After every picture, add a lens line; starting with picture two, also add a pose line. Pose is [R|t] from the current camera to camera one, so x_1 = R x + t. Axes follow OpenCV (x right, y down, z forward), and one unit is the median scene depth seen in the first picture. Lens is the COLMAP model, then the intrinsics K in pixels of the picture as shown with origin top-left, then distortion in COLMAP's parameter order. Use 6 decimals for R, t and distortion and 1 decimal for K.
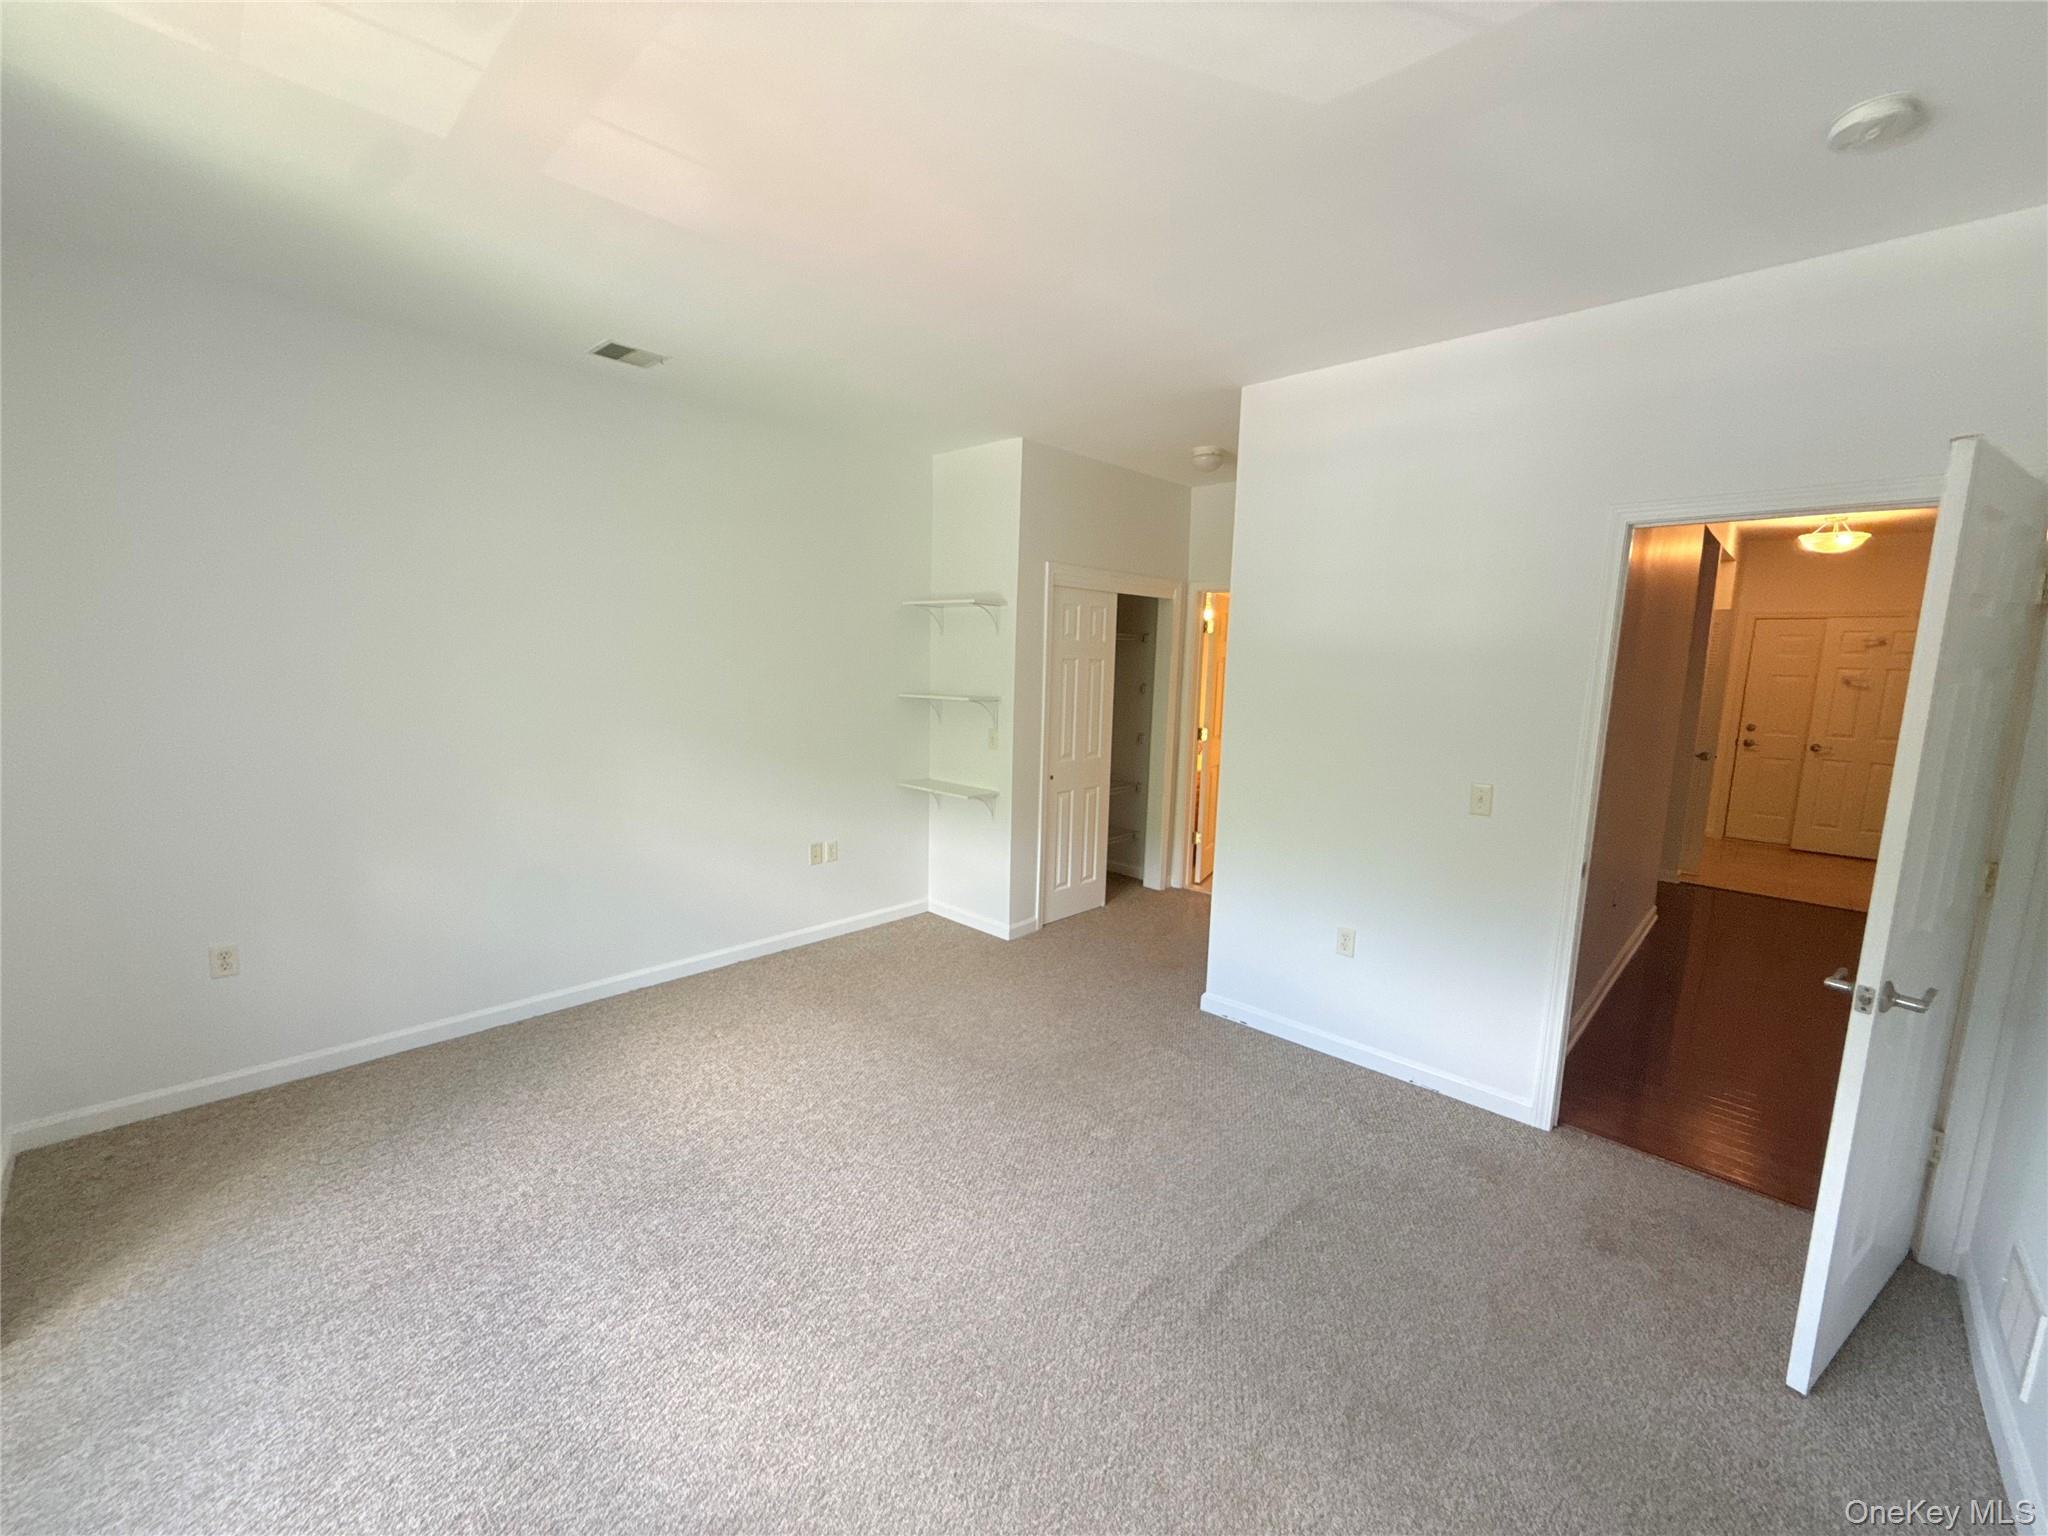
lens RADIAL K [[804.0, 0, 1022.2], [0, 804.0, 770.8], [0, 0, 1]] dist [0.001340, -0.000059]
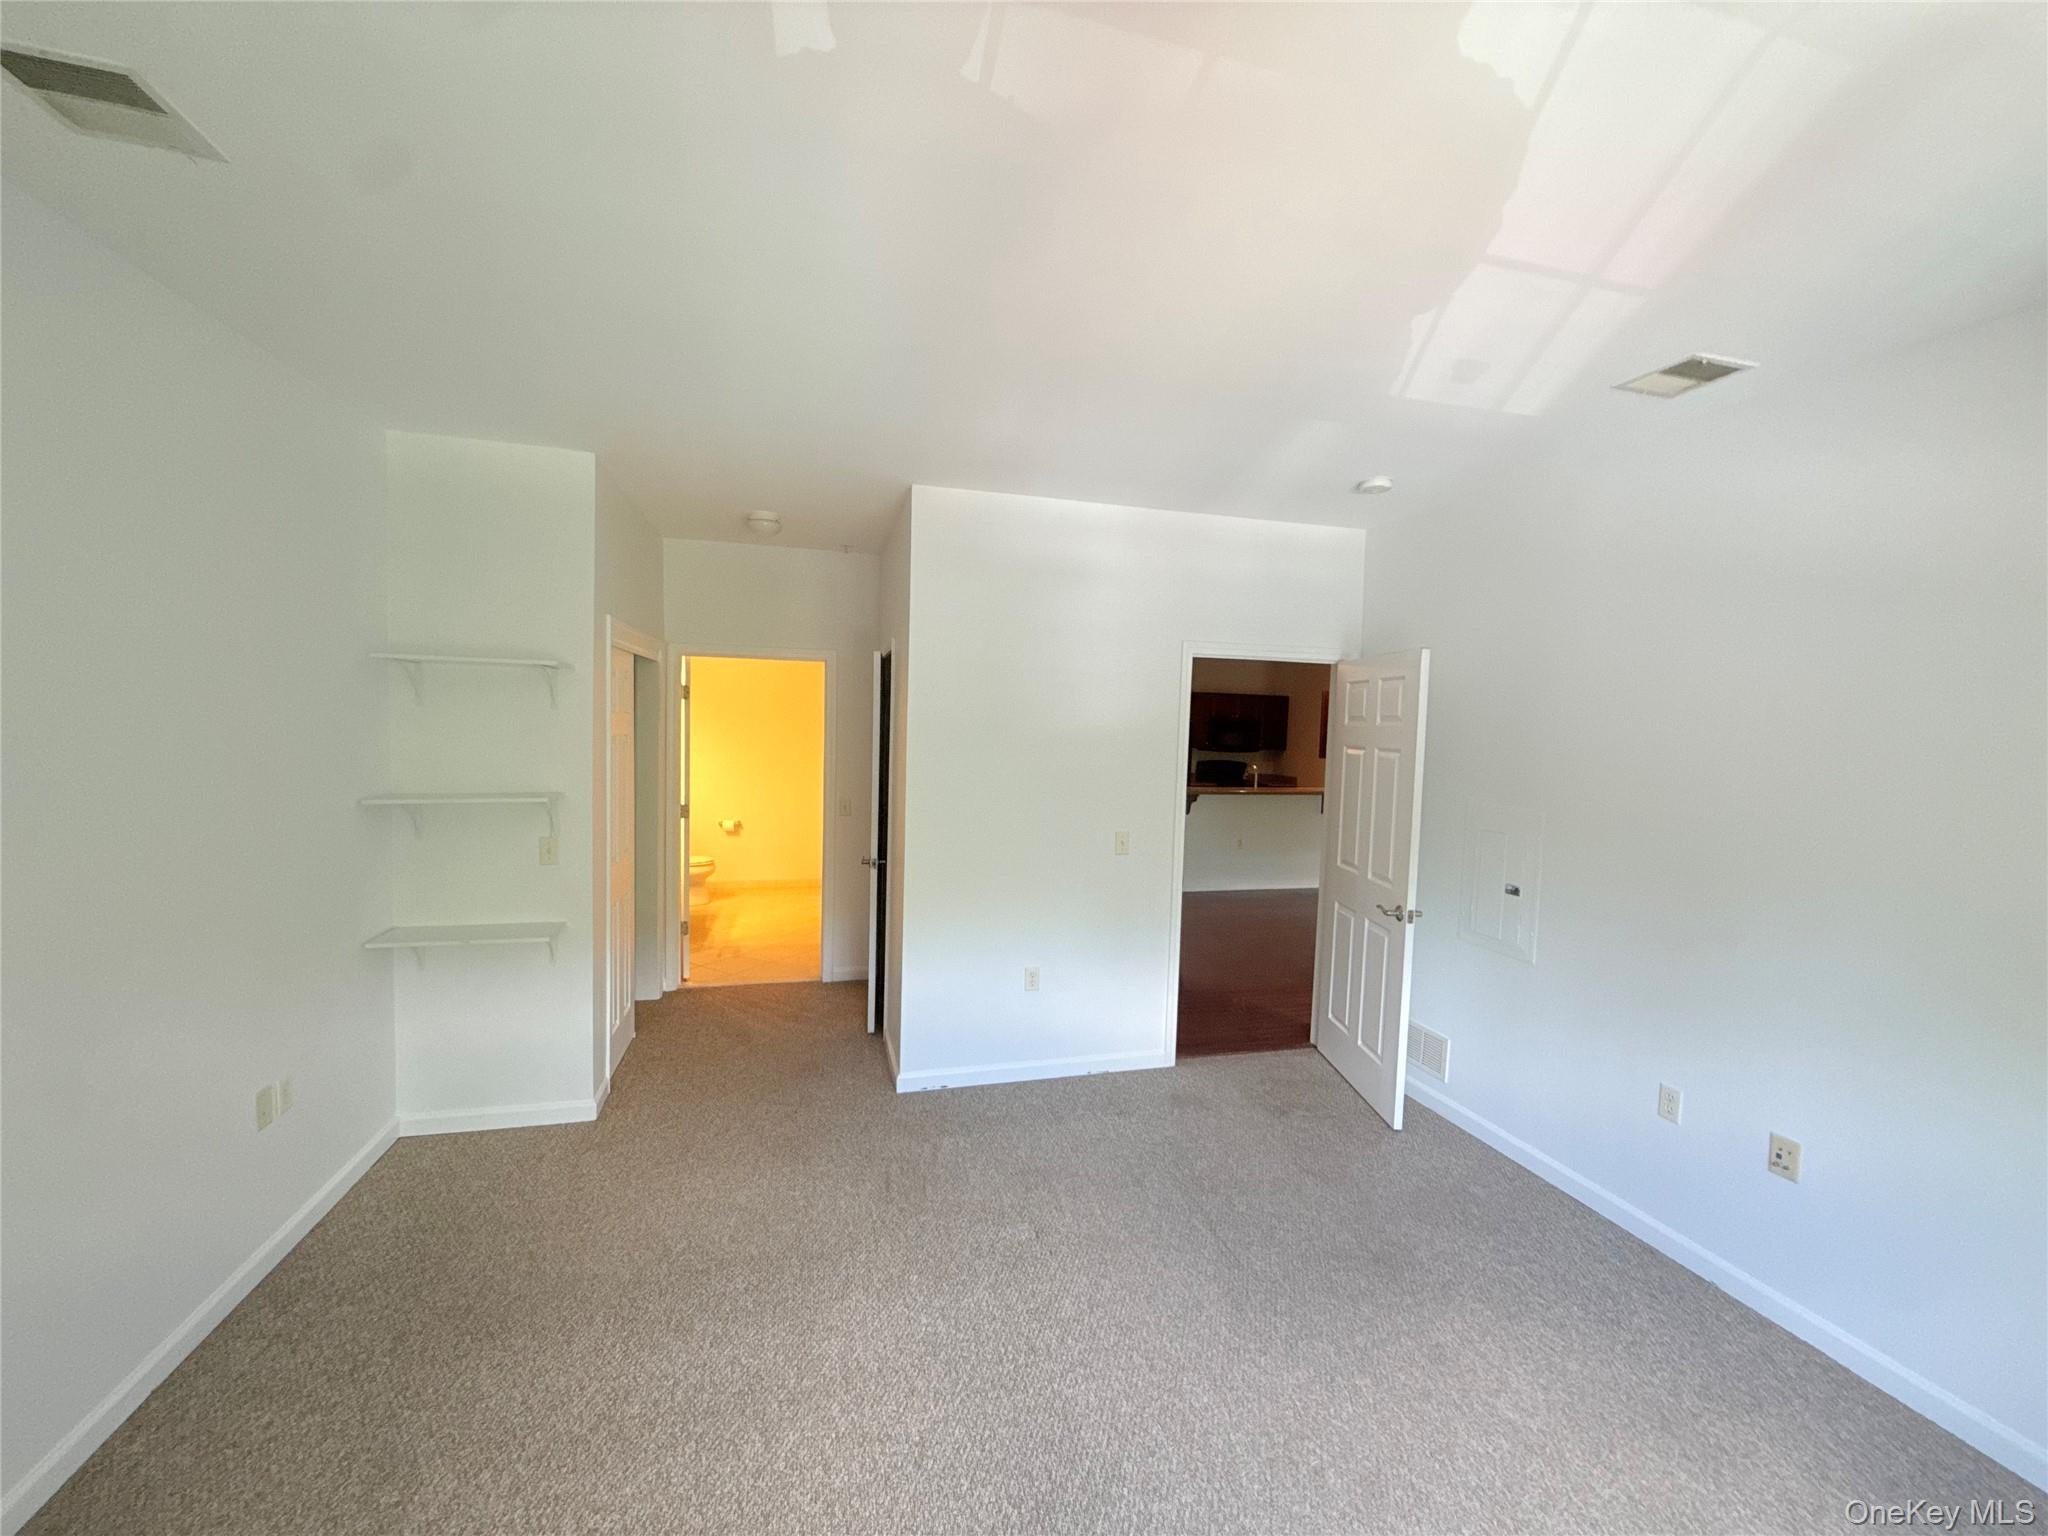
lens RADIAL K [[804.0, 0, 1022.2], [0, 804.0, 770.8], [0, 0, 1]] dist [0.001340, -0.000059]
pose [[0.530014, -0.059170, 0.845922, -0.479465], [0.103818, 0.994586, 0.004521, -0.080566], [-0.841610, 0.085426, 0.533287, 0.291484]]
